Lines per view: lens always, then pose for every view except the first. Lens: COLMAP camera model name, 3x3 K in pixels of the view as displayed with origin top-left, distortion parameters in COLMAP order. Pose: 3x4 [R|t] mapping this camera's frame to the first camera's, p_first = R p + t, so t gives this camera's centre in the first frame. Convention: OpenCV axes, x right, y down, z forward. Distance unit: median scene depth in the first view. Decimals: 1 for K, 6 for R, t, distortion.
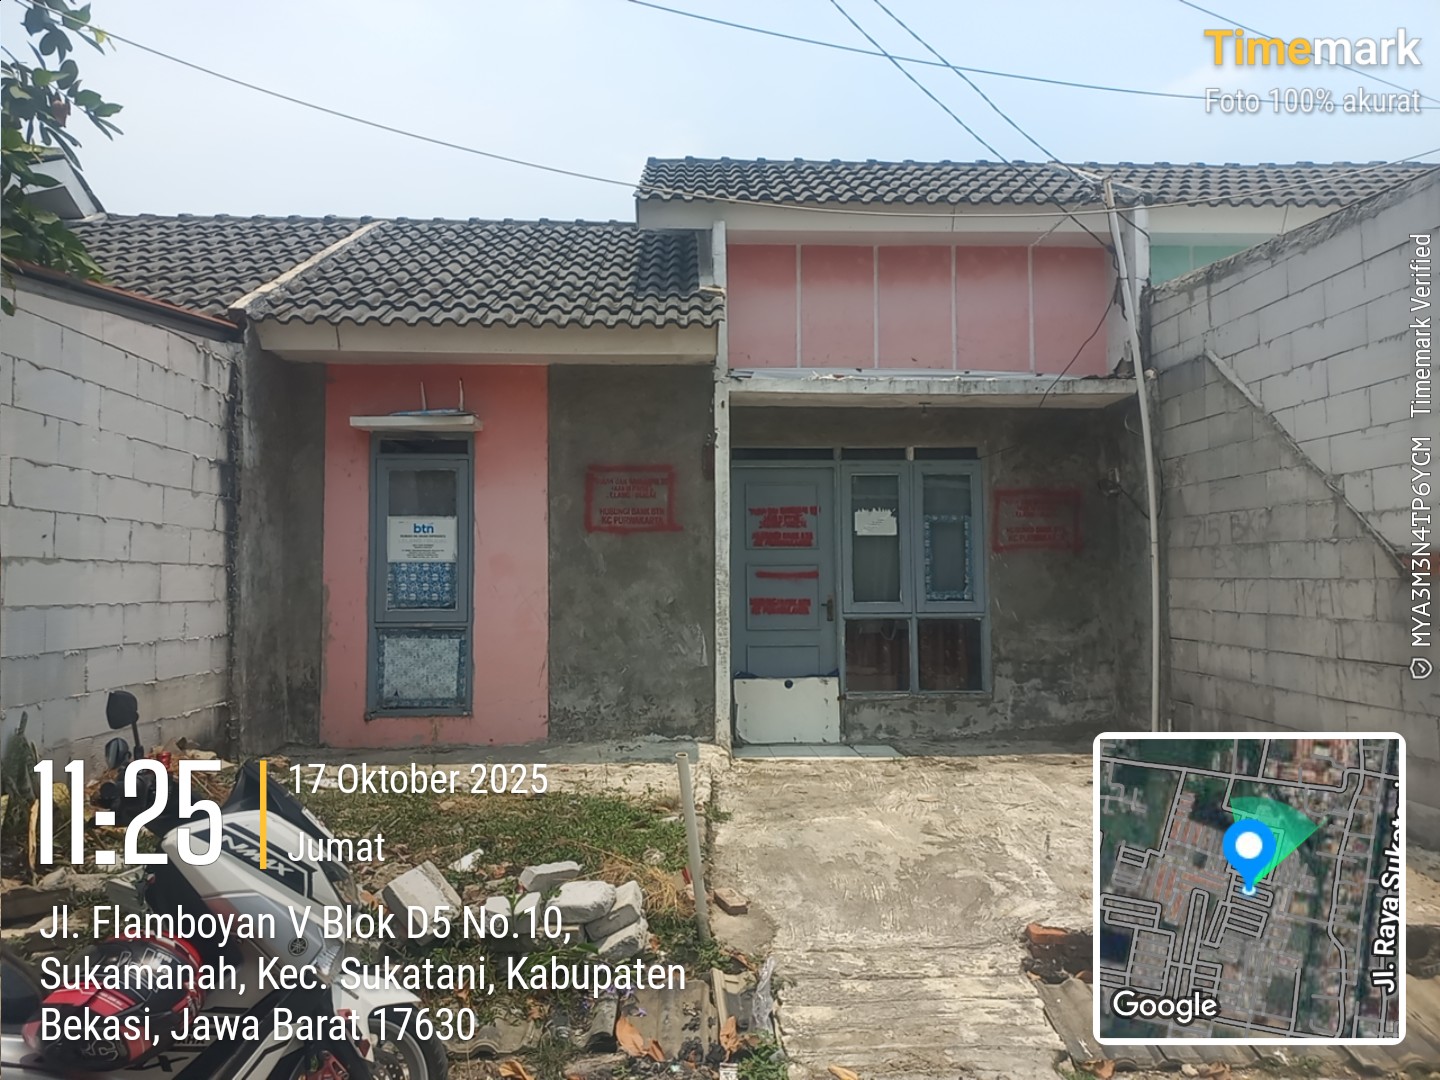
lens RADIAL K [[1012.0, 0, 720.9], [0, 1012.0, 539.8], [0, 0, 1]] dist [0.058233, -0.040066]
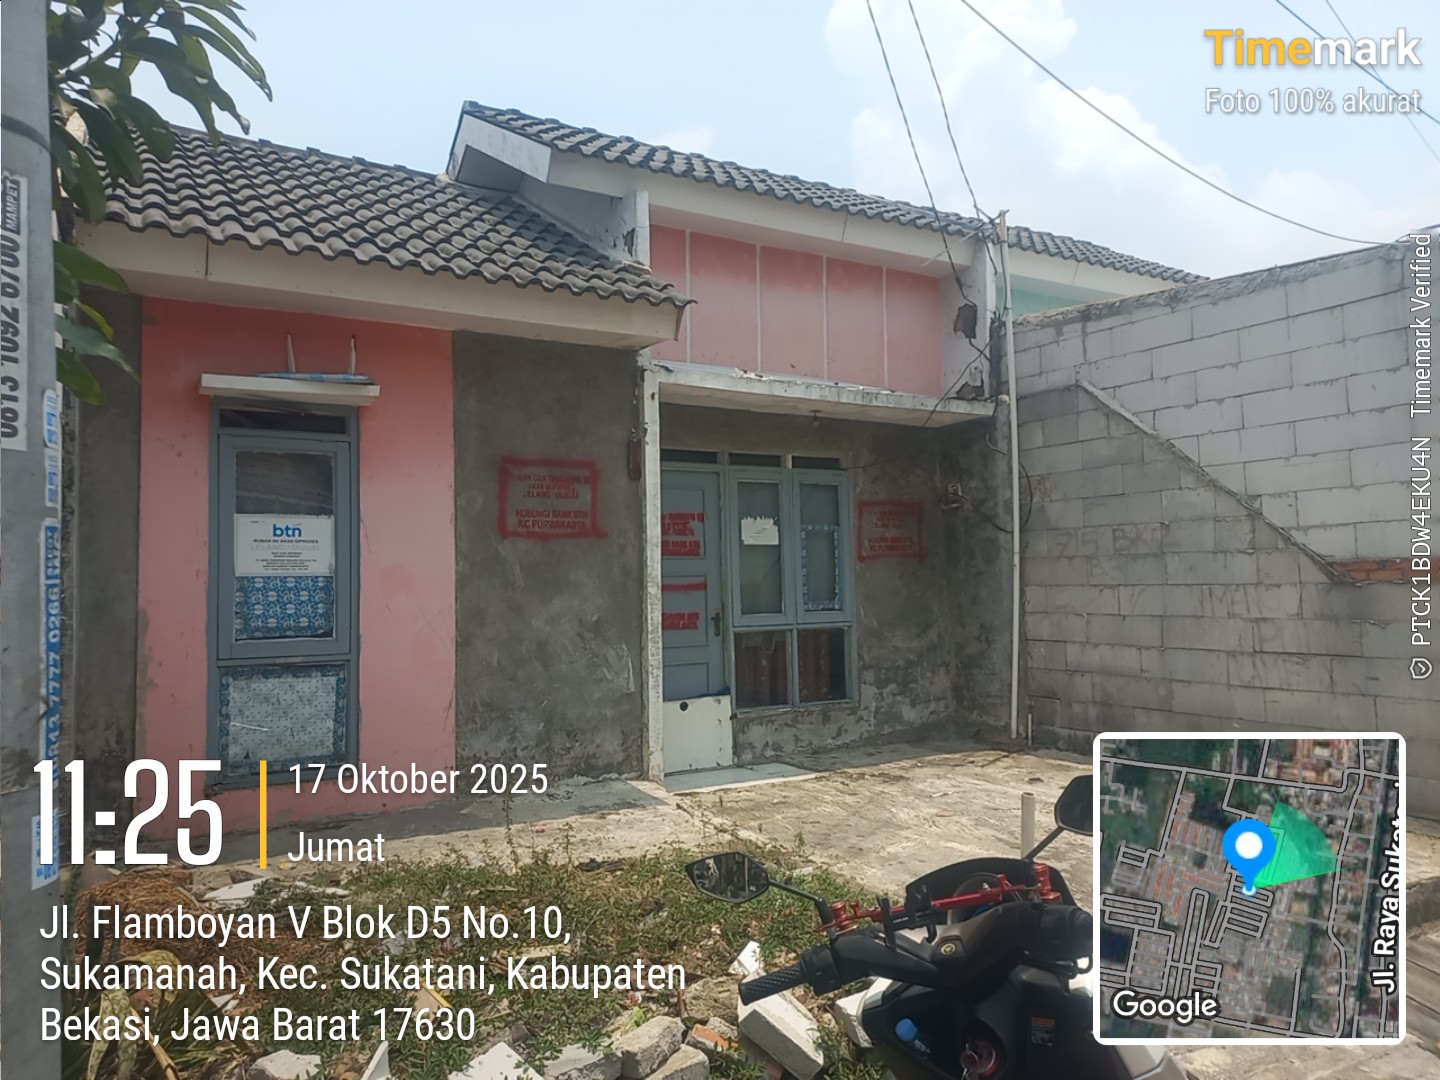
lens RADIAL K [[1012.0, 0, 717.2], [0, 1012.0, 538.1], [0, 0, 1]] dist [0.058233, -0.040066]
pose [[0.882281, 0.010176, 0.470614, -0.366291], [-0.003931, 0.999891, -0.014251, 0.003678], [-0.470708, 0.010724, 0.882224, 0.189274]]
